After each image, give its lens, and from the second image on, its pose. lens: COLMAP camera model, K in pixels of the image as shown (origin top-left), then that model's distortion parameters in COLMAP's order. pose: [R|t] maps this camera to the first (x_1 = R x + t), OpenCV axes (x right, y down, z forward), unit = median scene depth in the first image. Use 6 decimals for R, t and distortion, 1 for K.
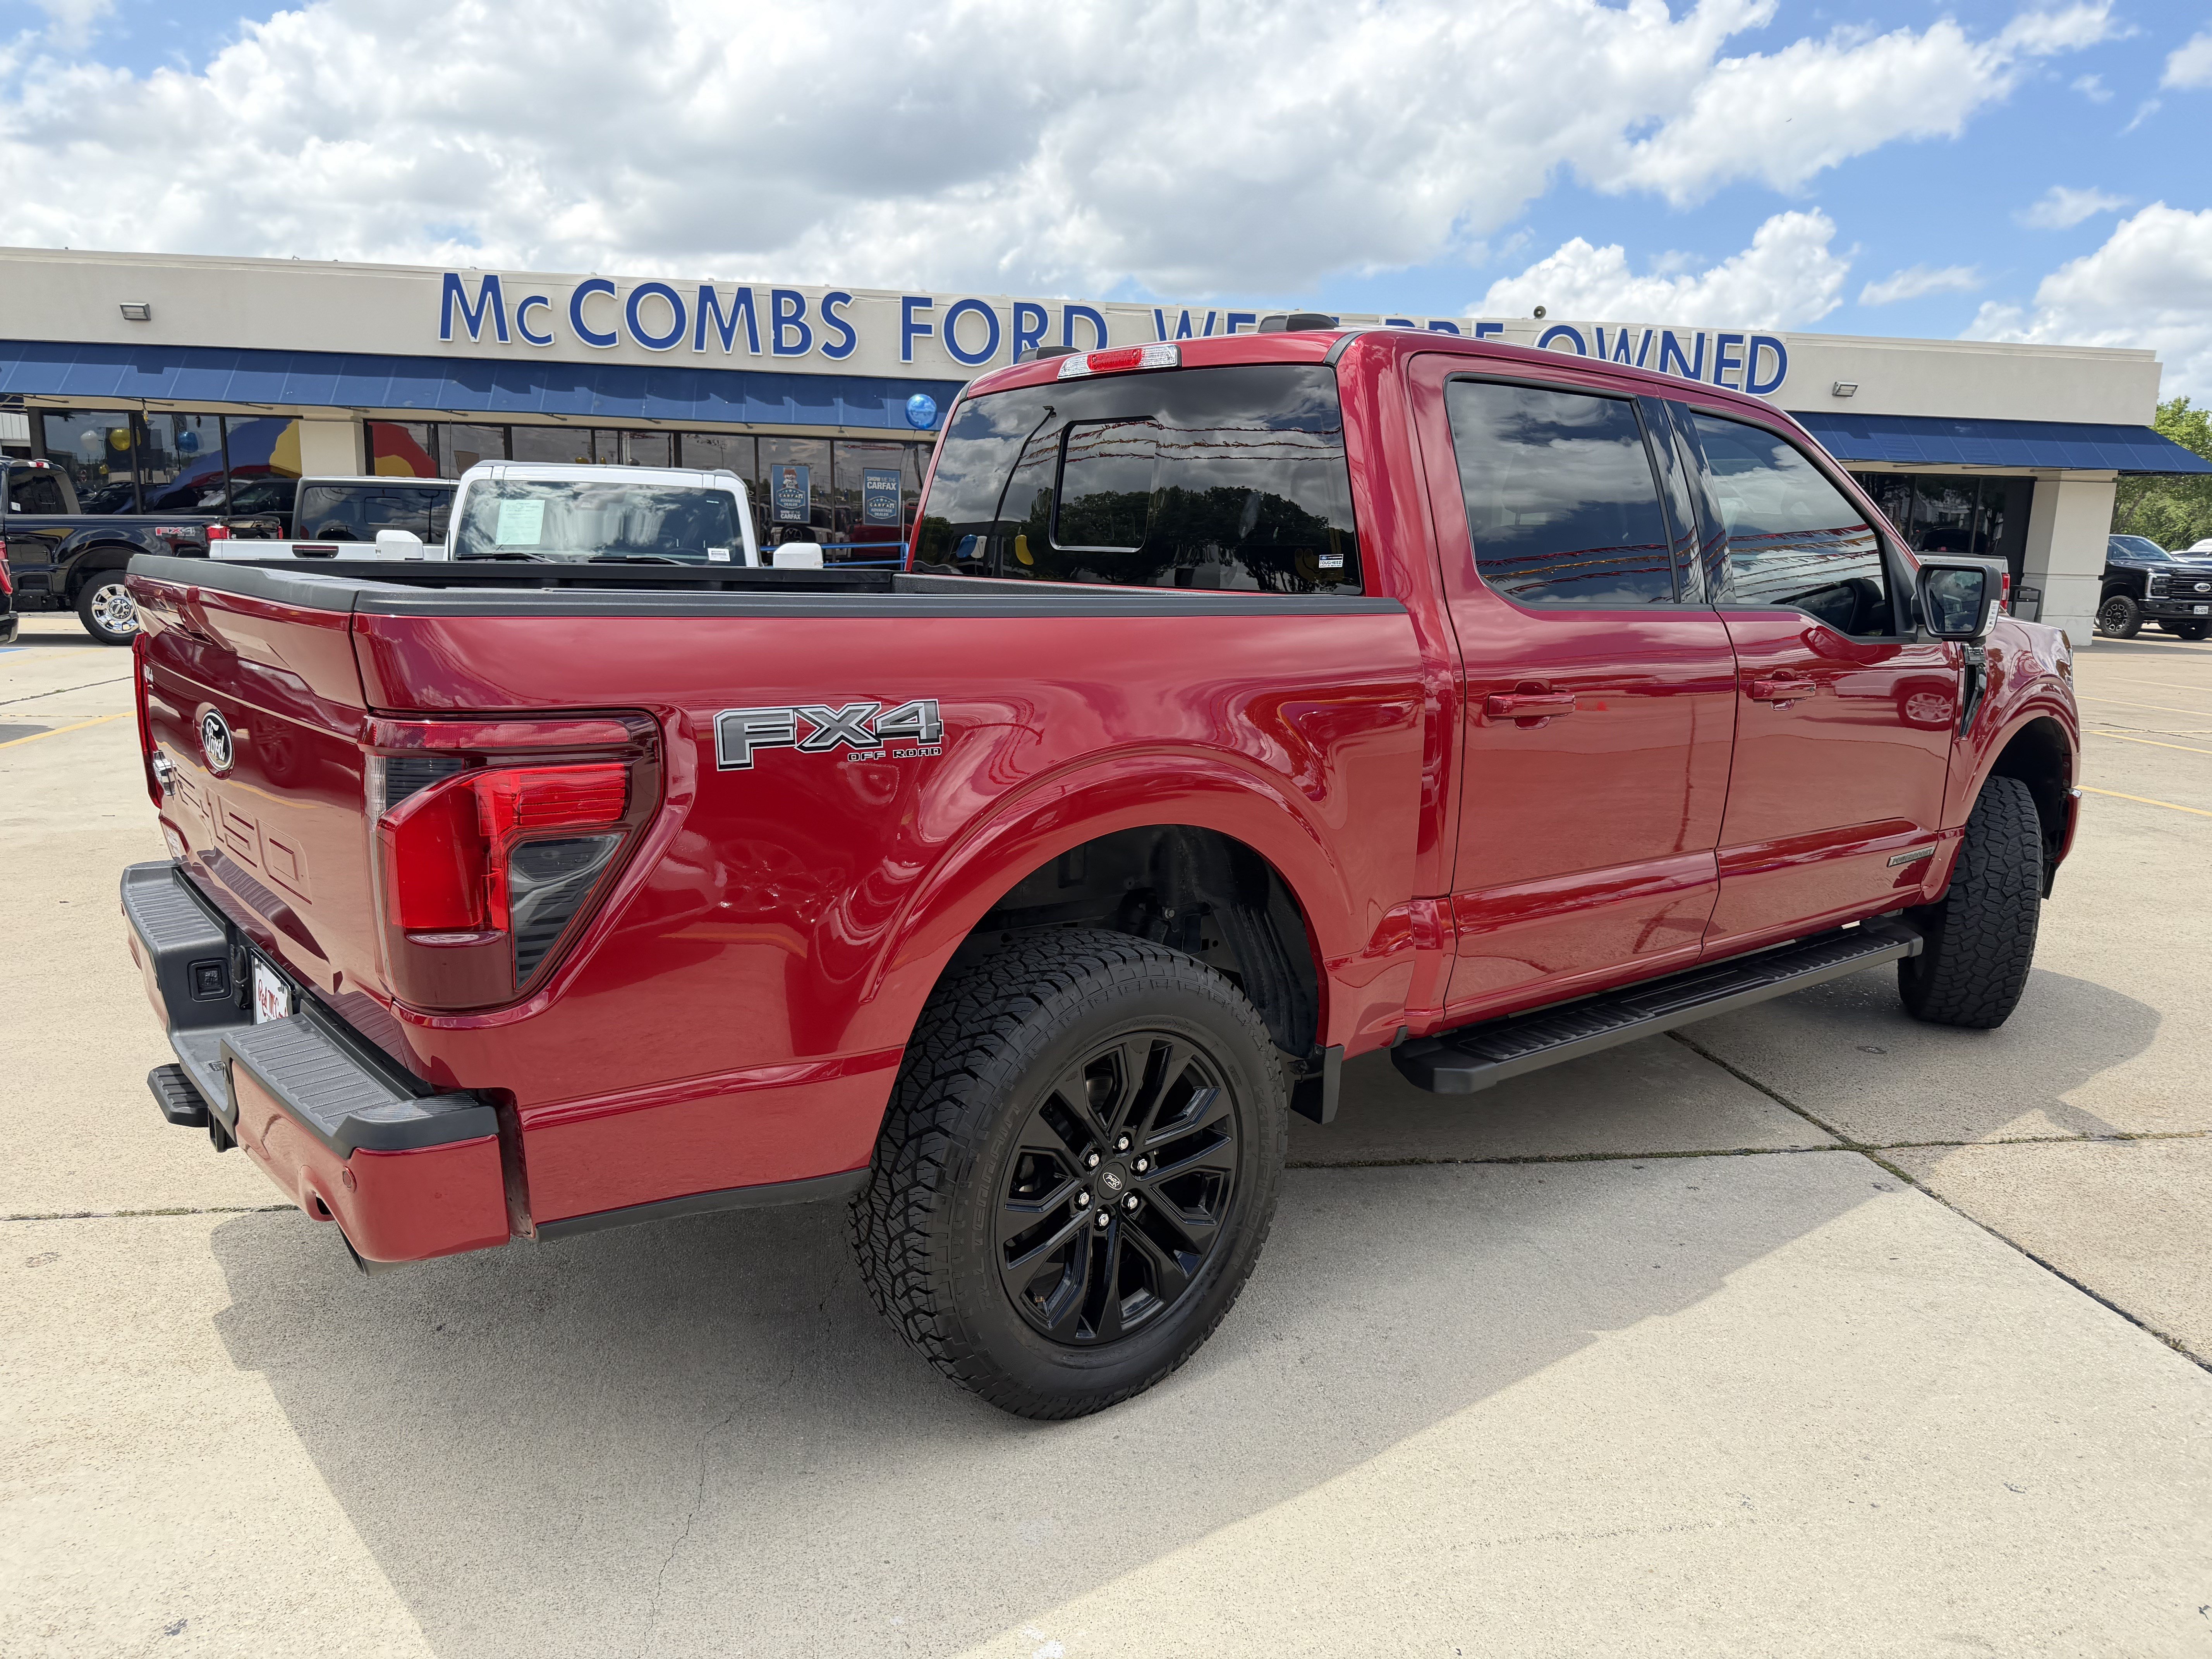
lens RADIAL K [[1691.3, 0, 1106.0], [0, 1691.3, 829.5], [0, 0, 1]] dist [0.030610, -0.037495]
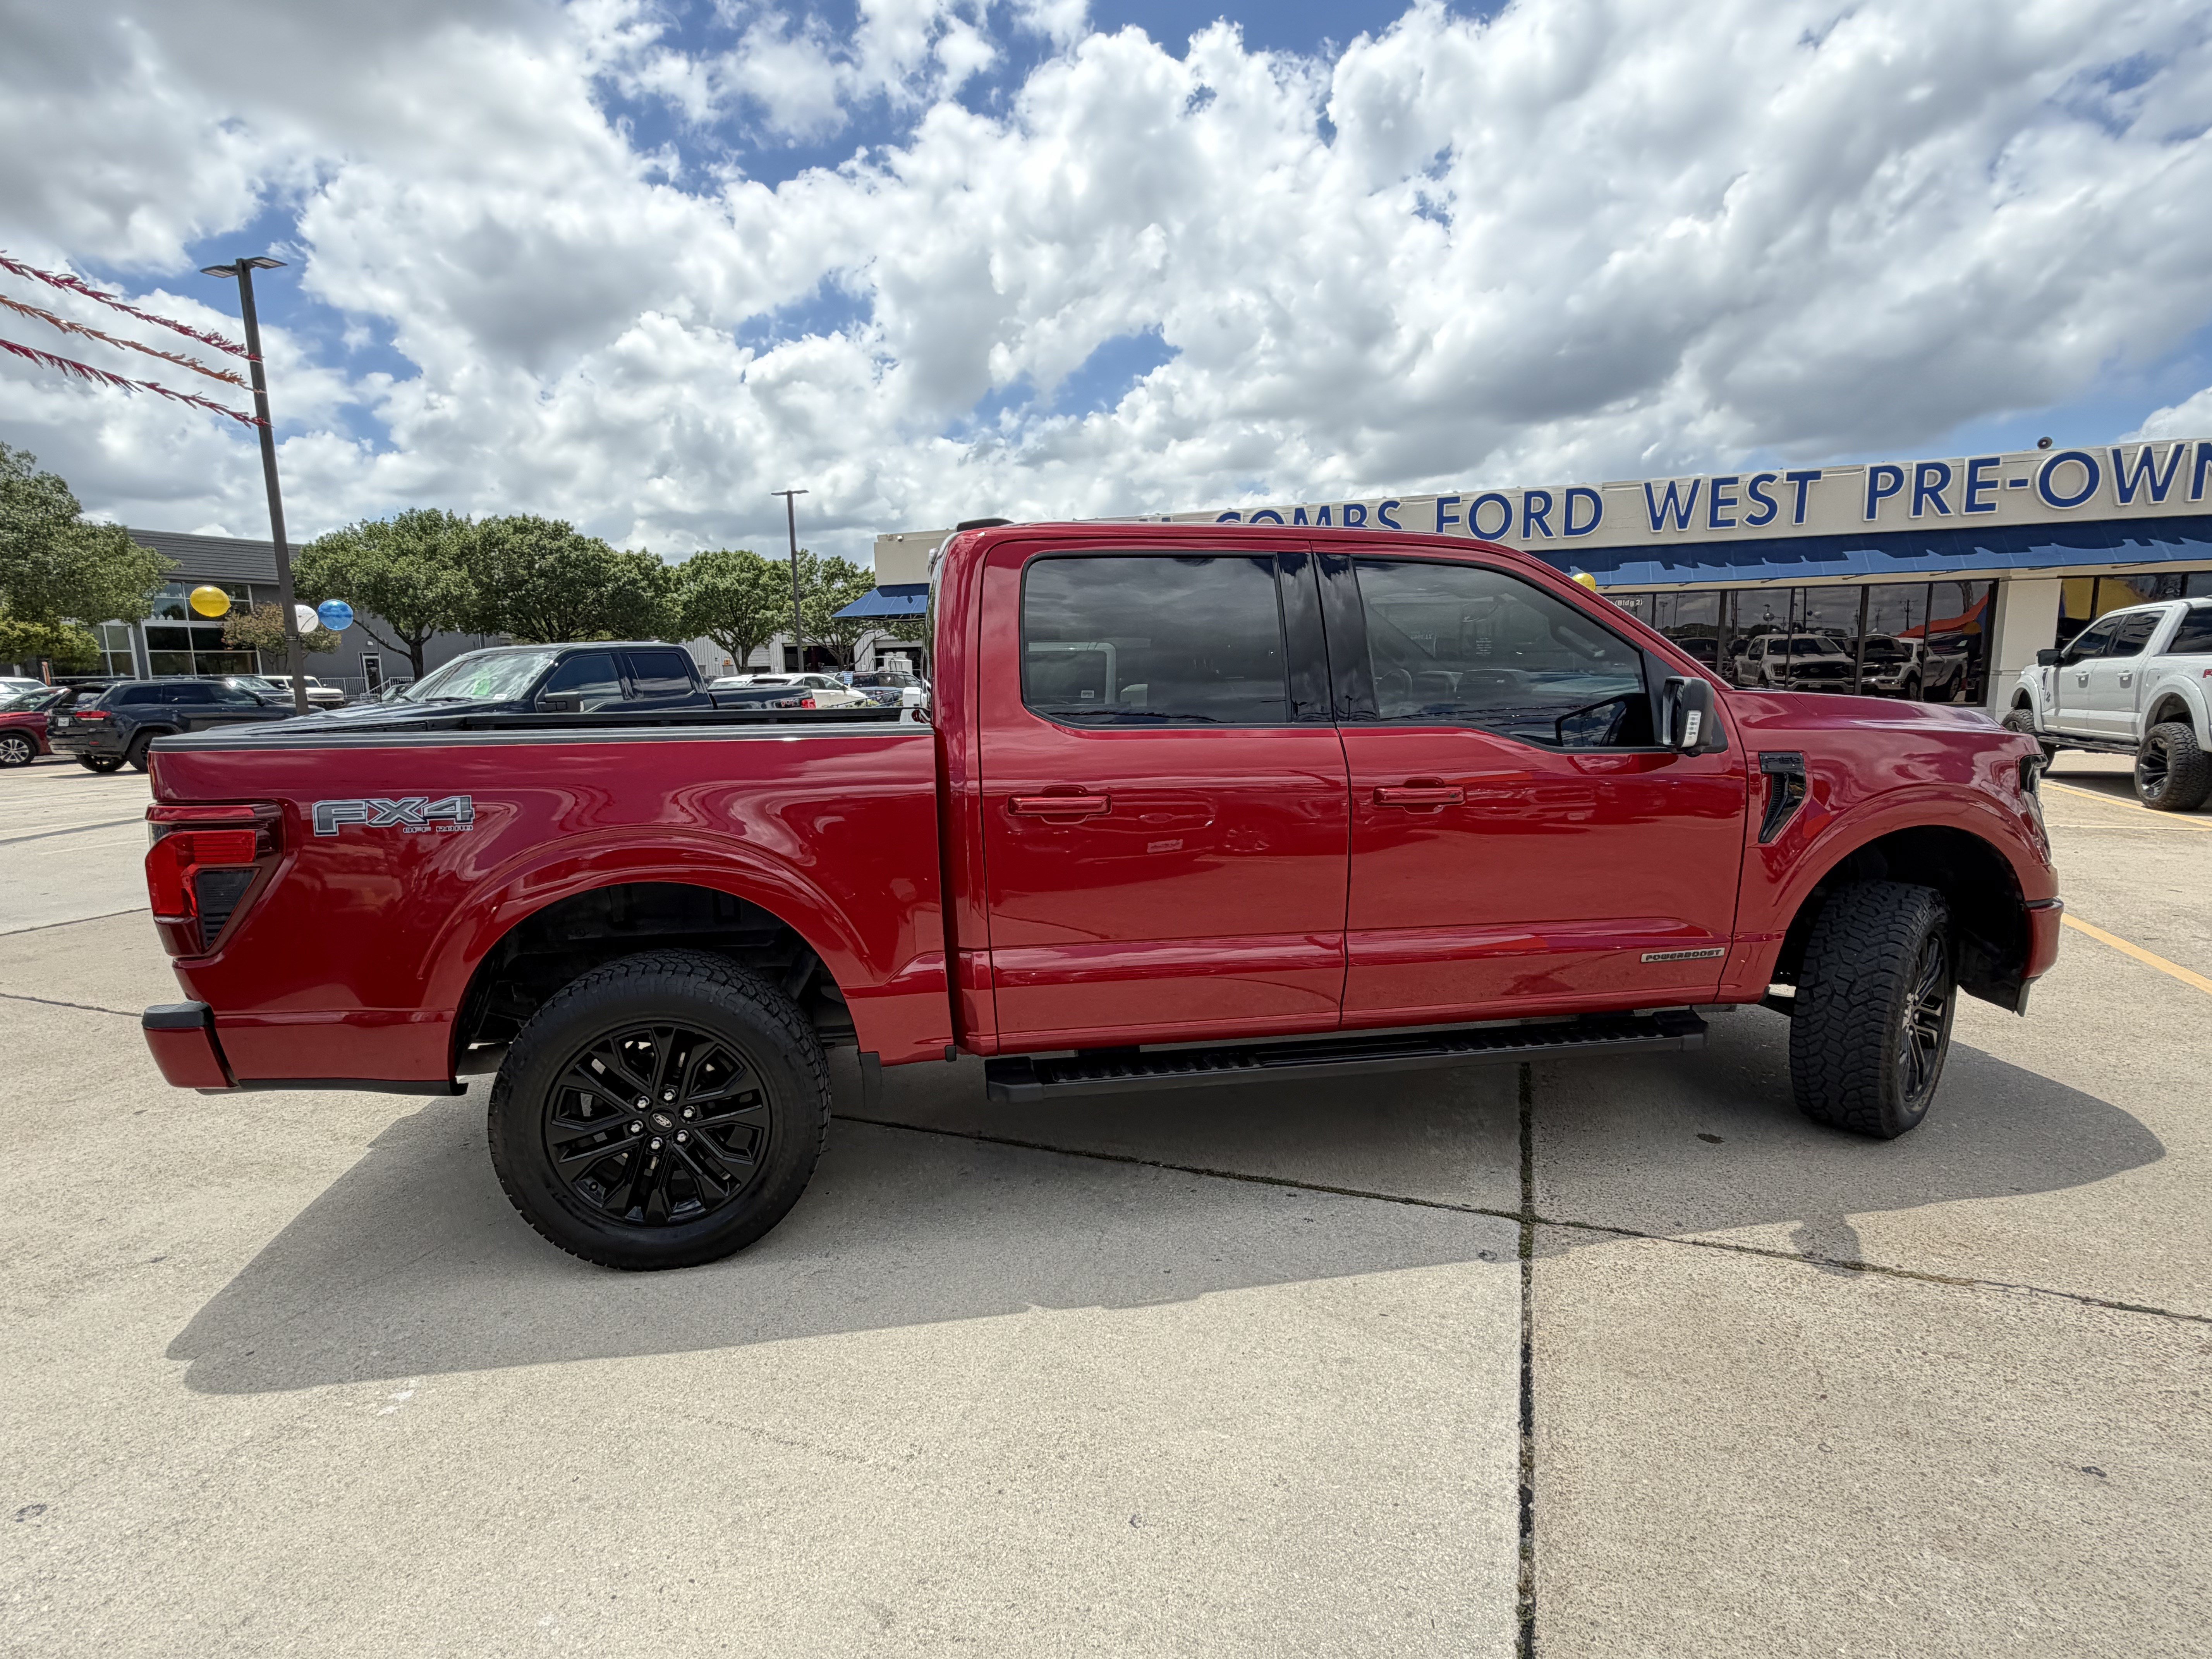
lens RADIAL K [[1182.0, 0, 1106.0], [0, 1182.0, 829.5], [0, 0, 1]] dist [0.003430, -0.000918]
pose [[0.851269, 0.028603, -0.523950, 0.469357], [-0.049692, 0.998420, -0.026231, -0.021012], [0.522372, 0.048365, 0.851345, 0.162348]]
